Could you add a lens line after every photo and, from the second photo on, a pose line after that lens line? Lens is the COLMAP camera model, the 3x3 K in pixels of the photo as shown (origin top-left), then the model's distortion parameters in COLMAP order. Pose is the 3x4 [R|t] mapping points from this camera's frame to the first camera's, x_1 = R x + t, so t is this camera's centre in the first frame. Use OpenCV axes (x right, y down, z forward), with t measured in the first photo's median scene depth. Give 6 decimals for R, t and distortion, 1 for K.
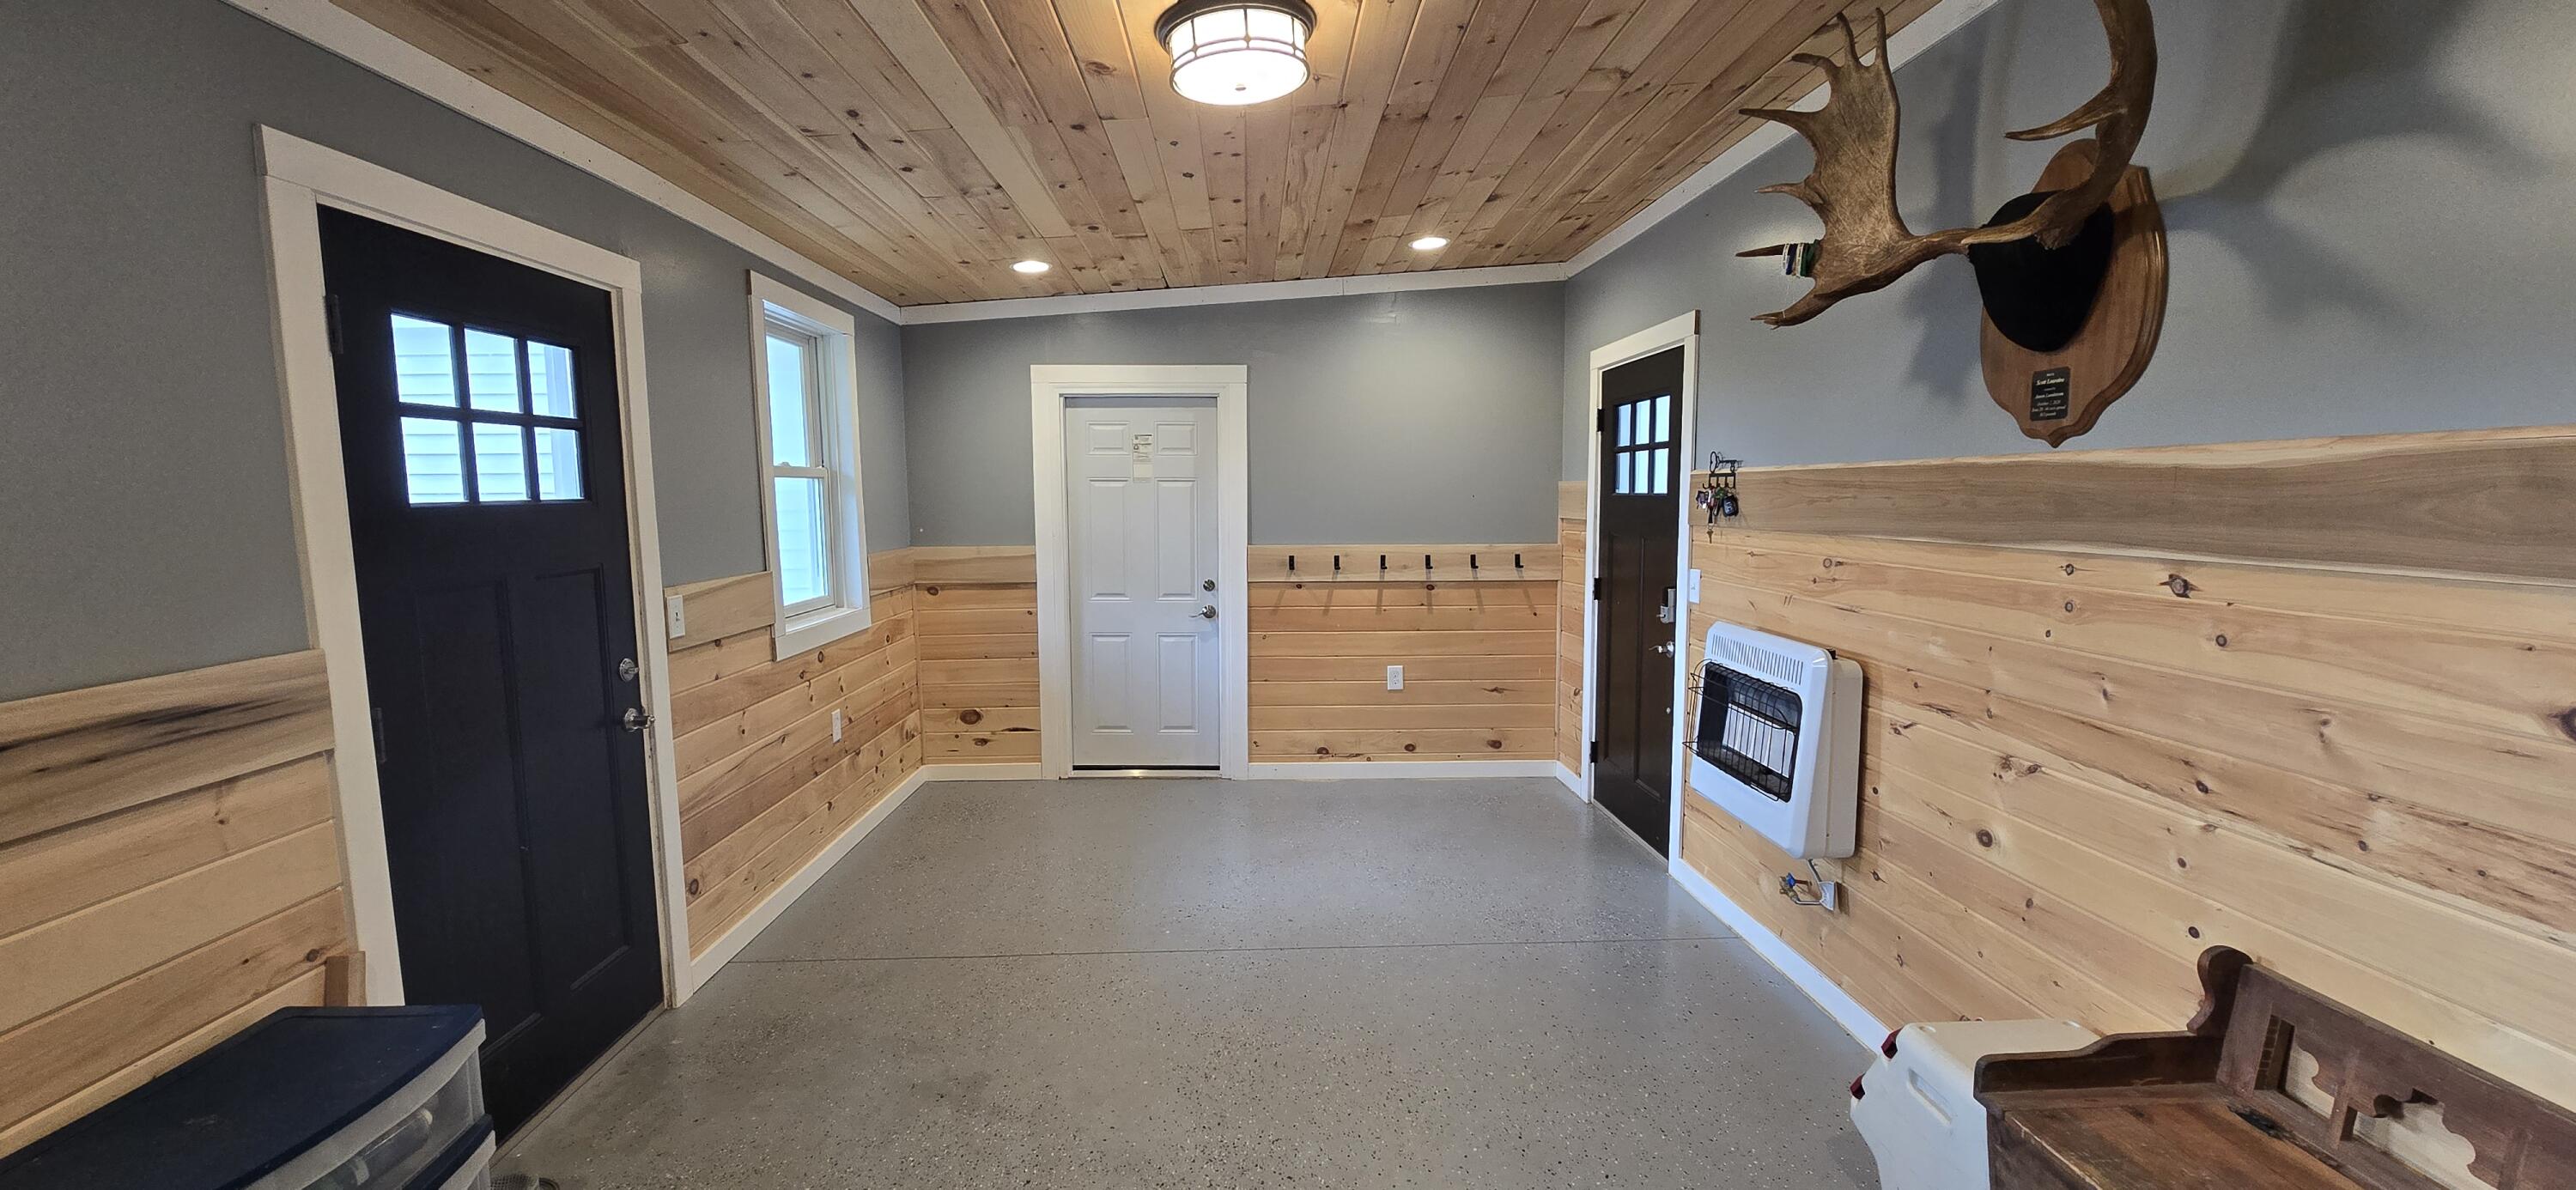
lens RADIAL K [[1051.2, 0, 1279.7], [0, 1051.2, 600.6], [0, 0, 1]] dist [-0.005771, 0.000962]
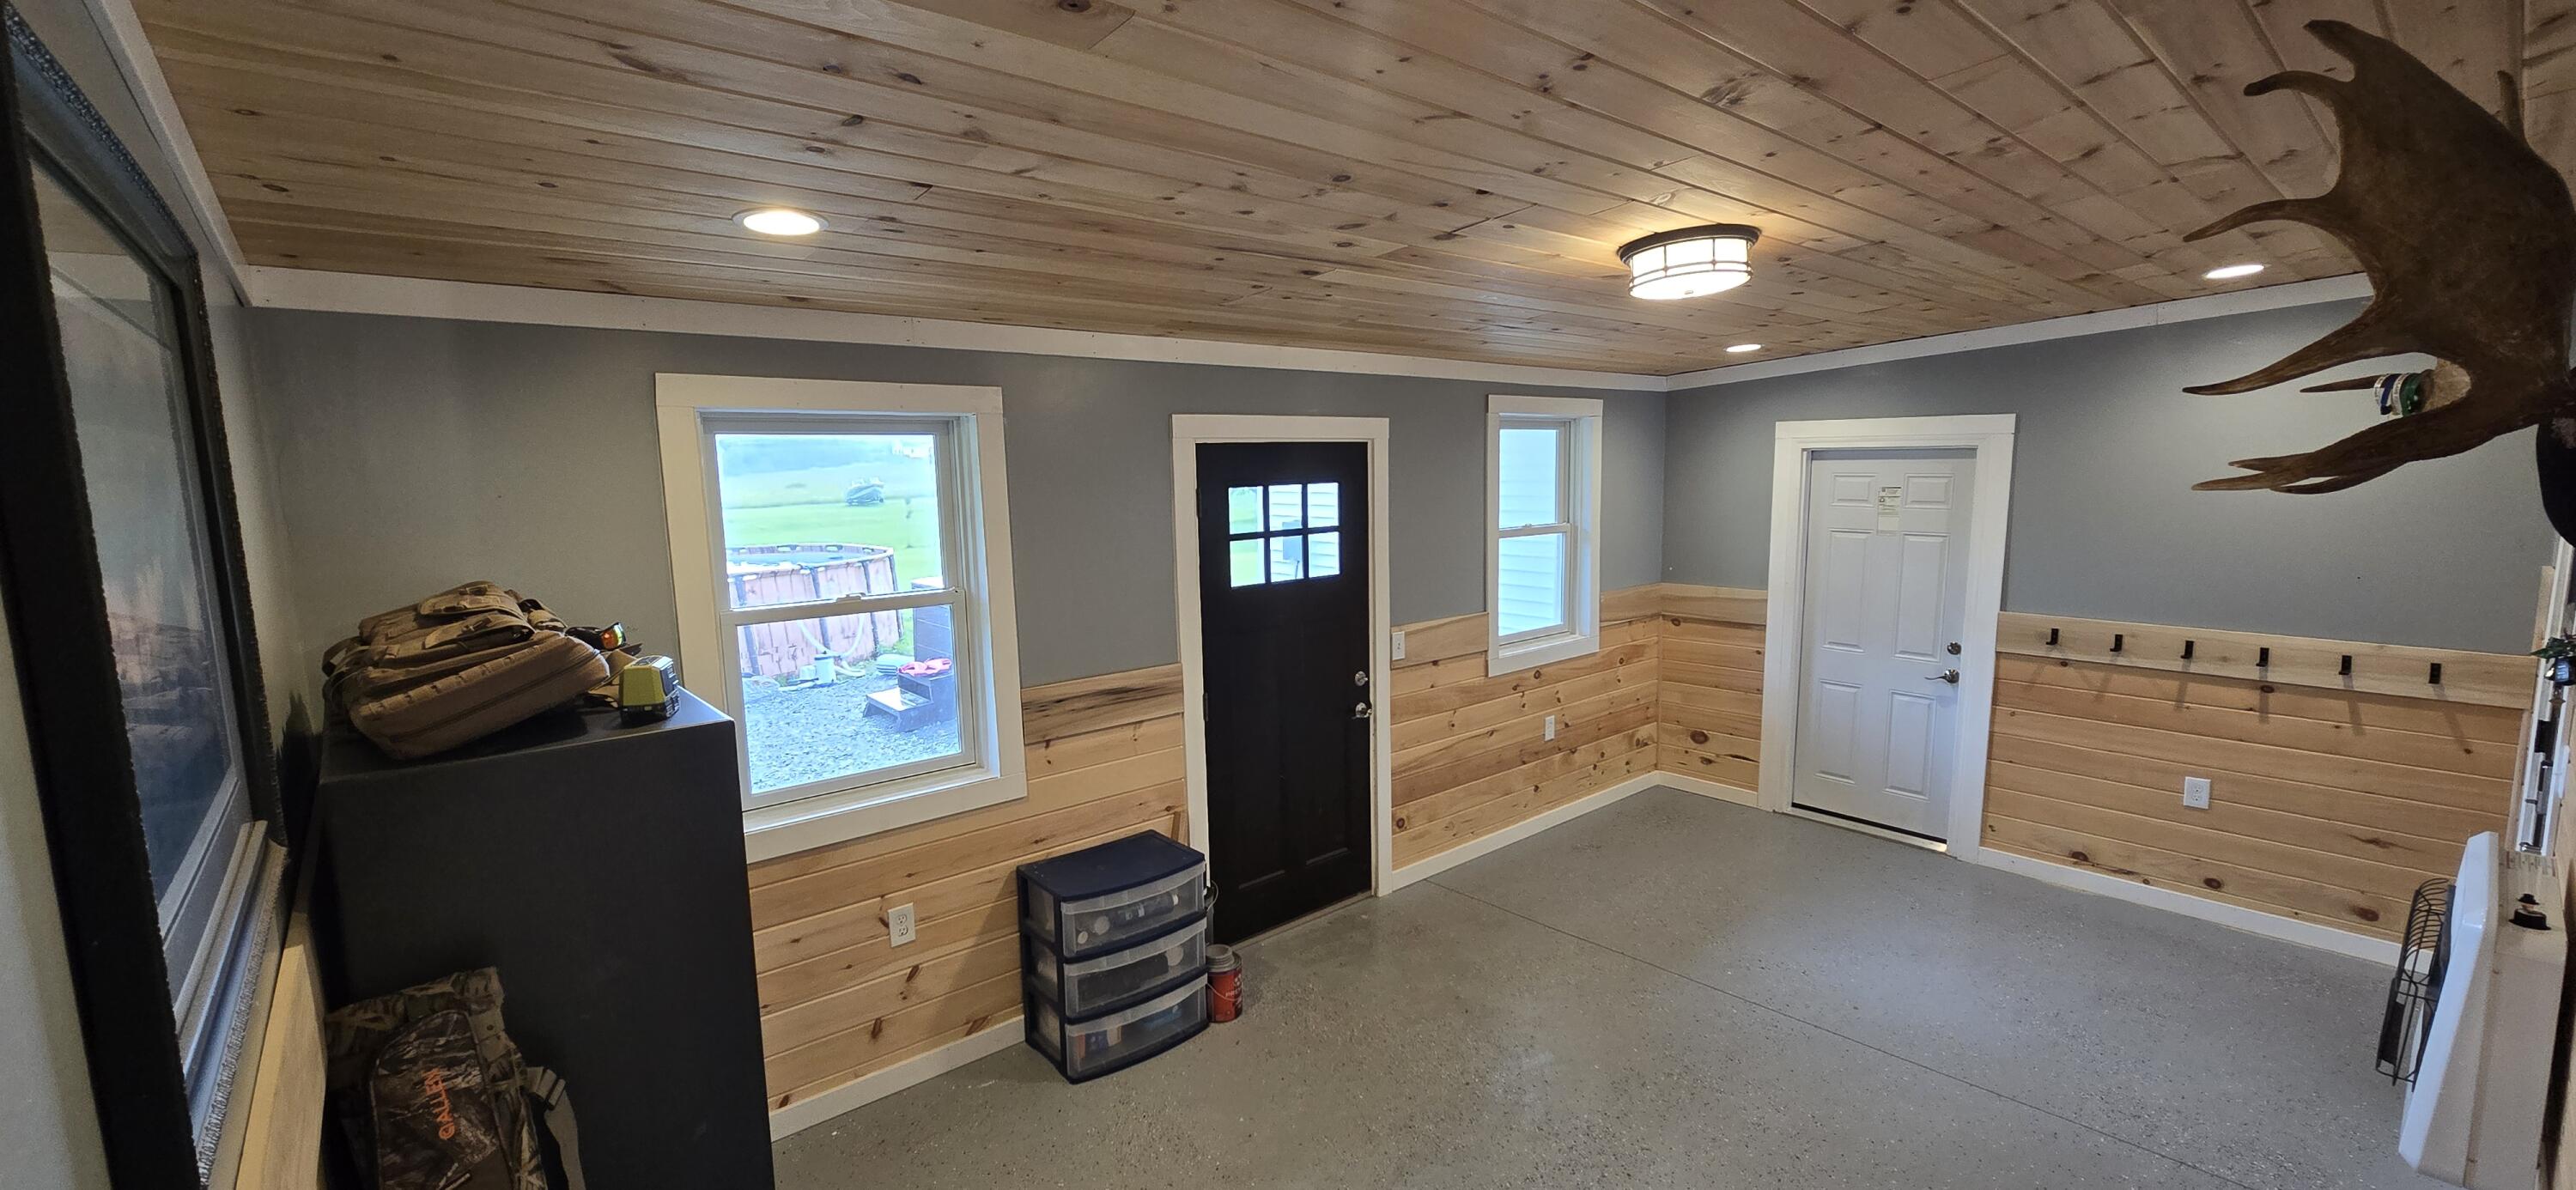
lens RADIAL K [[1051.2, 0, 1285.5], [0, 1051.2, 598.5], [0, 0, 1]] dist [-0.005771, 0.000962]
pose [[0.627703, 0.095885, -0.772525, 0.321569], [-0.068110, 0.995344, 0.068199, -0.095167], [0.775467, 0.009808, 0.631312, -0.058282]]
